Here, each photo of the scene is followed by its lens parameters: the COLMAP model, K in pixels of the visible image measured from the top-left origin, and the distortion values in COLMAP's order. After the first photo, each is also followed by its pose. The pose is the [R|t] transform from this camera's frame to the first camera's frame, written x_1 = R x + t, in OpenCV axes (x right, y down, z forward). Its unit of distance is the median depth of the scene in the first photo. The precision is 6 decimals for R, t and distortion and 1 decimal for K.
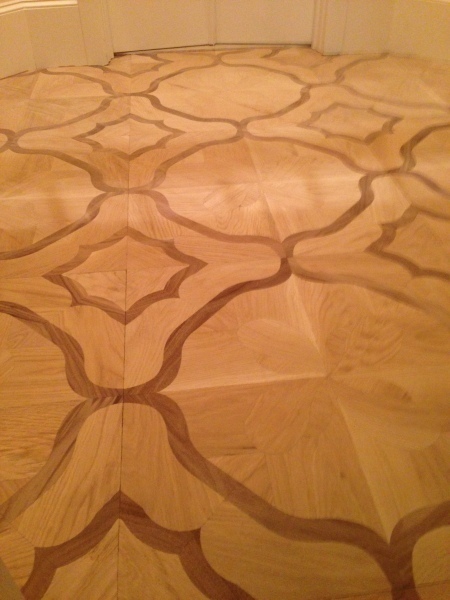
lens RADIAL K [[564.0, 0, 225.0], [0, 564.0, 300.0], [0, 0, 1]] dist [0.104883, -0.160716]
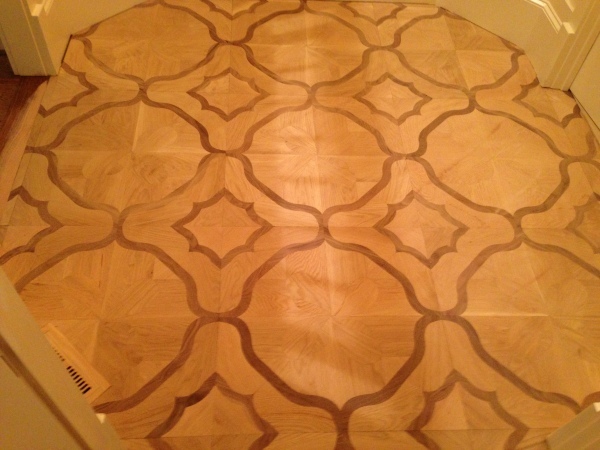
lens RADIAL K [[564.0, 0, 300.0], [0, 564.0, 225.0], [0, 0, 1]] dist [0.104883, -0.160716]
pose [[-0.086069, 0.789130, -0.608166, 1.094342], [-0.679573, 0.399880, 0.615042, -1.003406], [0.728542, 0.466229, 0.501854, 0.324846]]
